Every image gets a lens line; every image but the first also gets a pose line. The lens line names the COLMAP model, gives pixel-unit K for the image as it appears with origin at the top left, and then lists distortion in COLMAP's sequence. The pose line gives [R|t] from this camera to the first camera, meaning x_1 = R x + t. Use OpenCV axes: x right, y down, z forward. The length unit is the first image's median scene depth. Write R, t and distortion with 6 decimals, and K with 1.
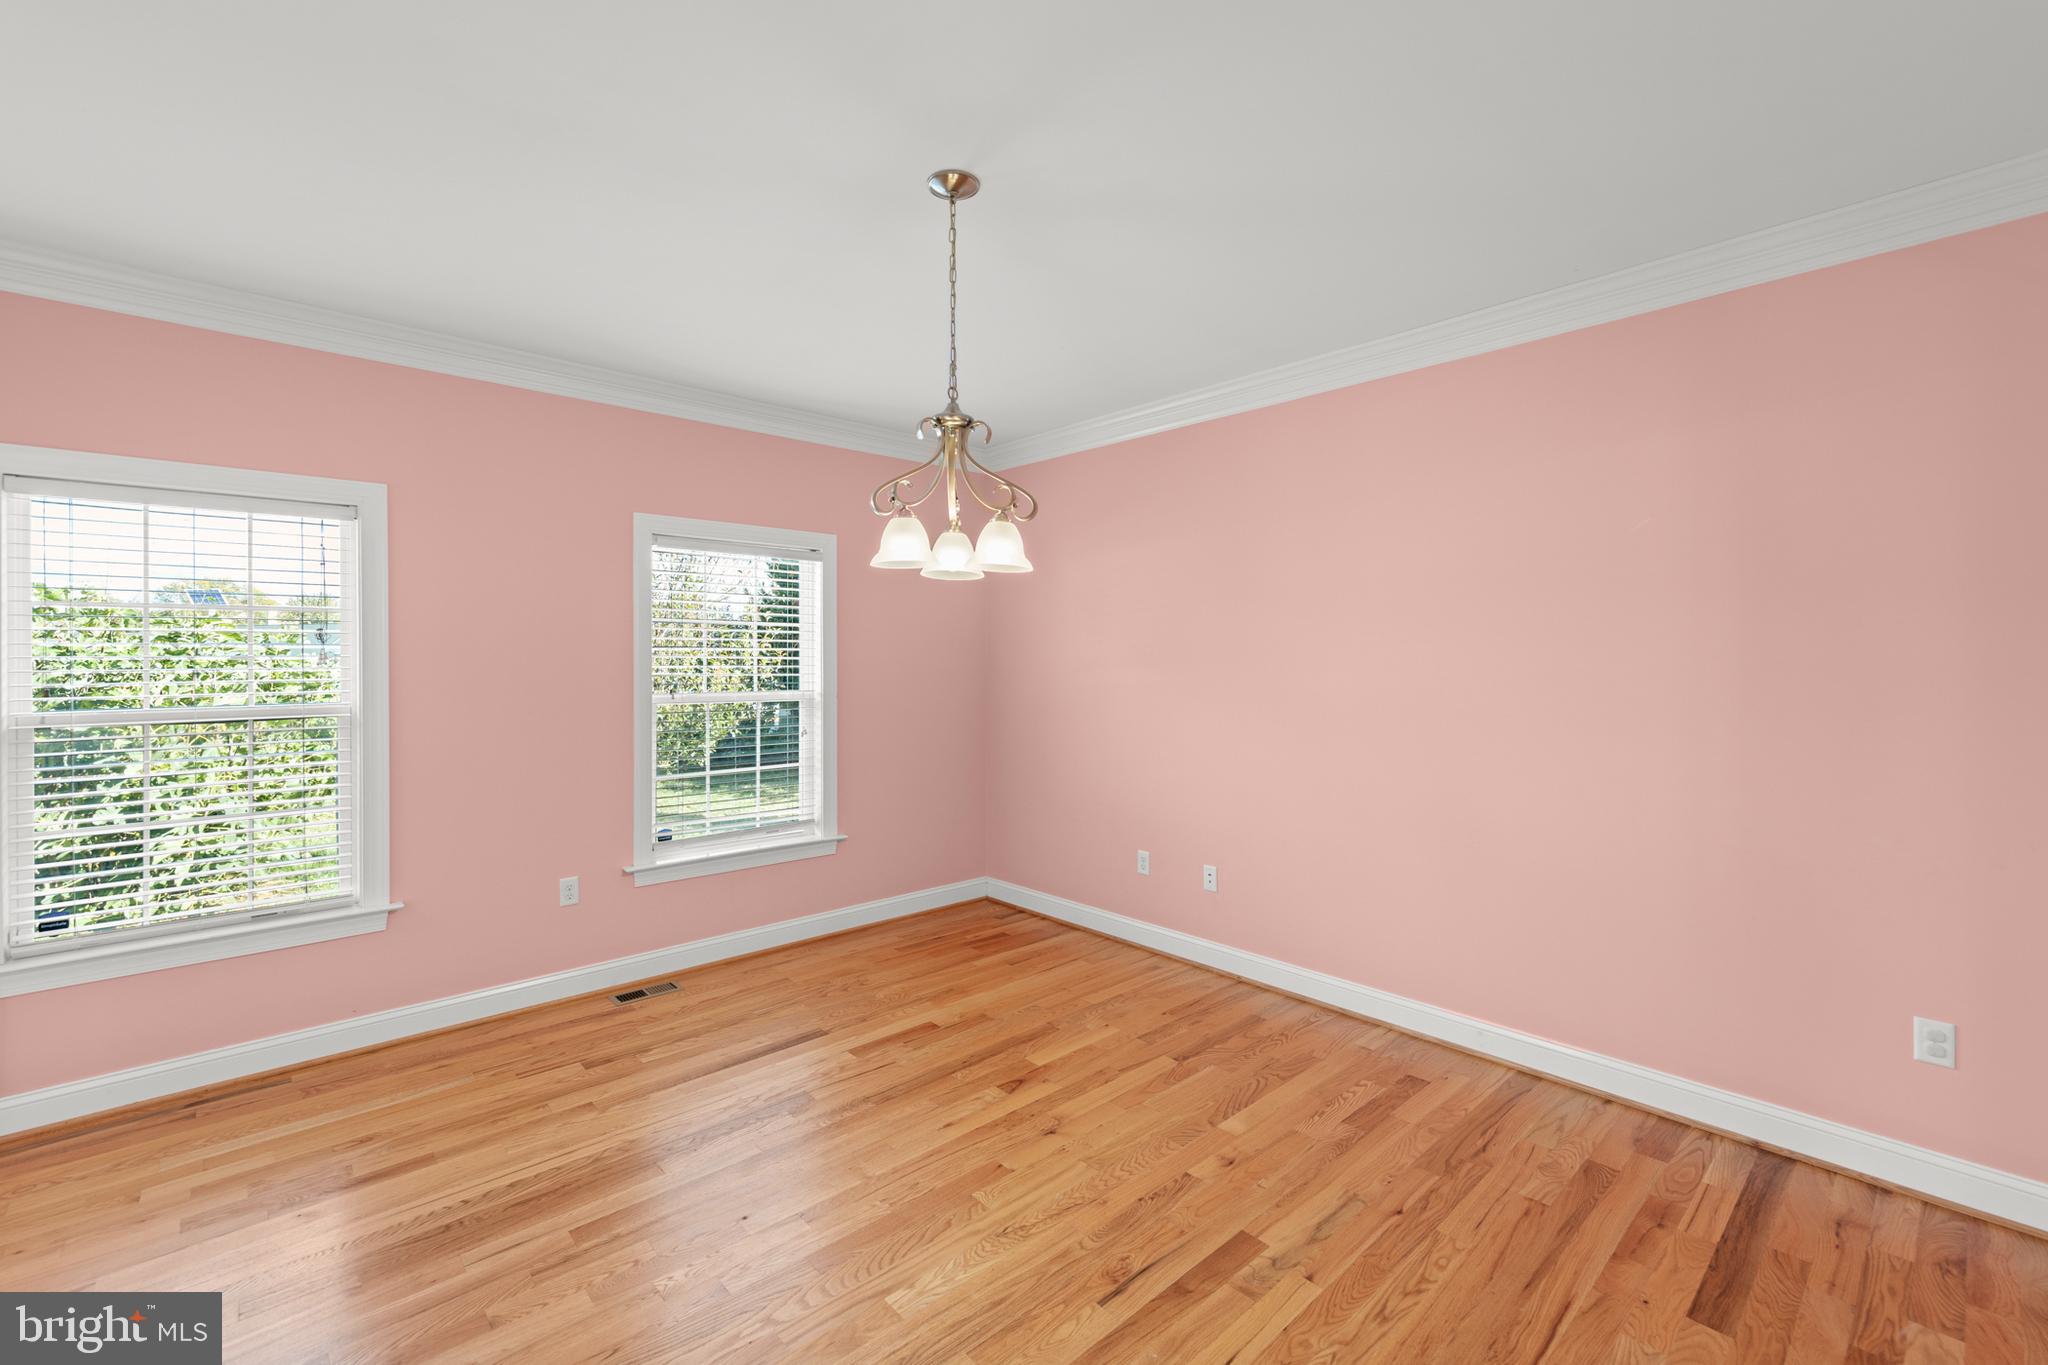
lens RADIAL K [[865.2, 0, 1026.4], [0, 865.2, 677.4], [0, 0, 1]] dist [0.013598, -0.002197]
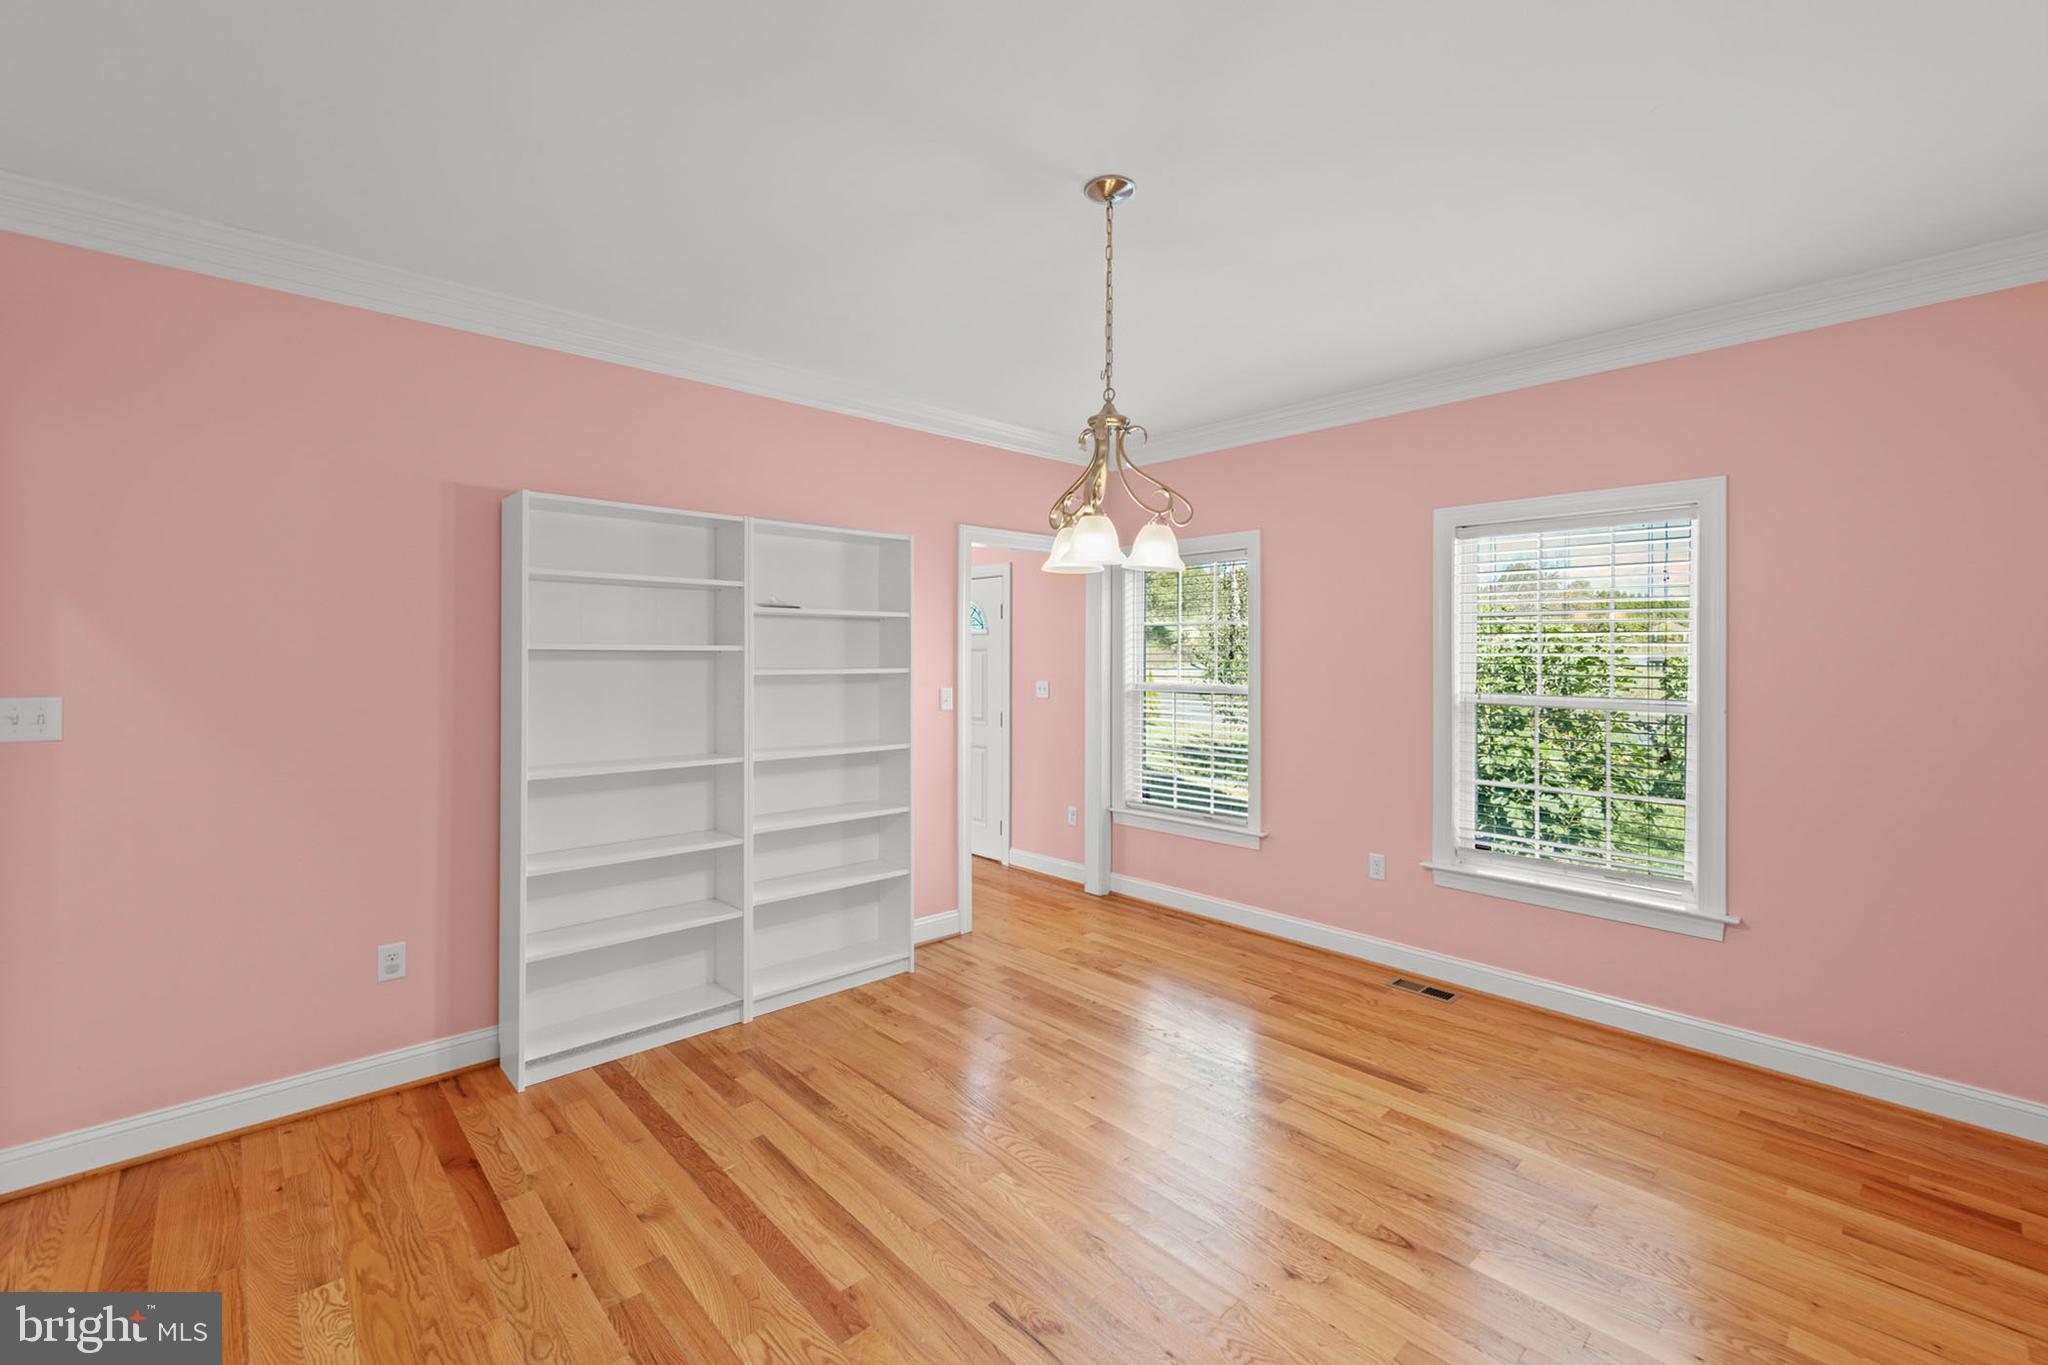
lens RADIAL K [[865.2, 0, 1021.5], [0, 865.2, 679.3], [0, 0, 1]] dist [0.013598, -0.002197]
pose [[0.003448, 0.028662, -0.999583, 0.609462], [-0.024737, 0.999286, 0.028568, -0.011771], [0.999688, 0.024628, 0.004154, 0.584211]]
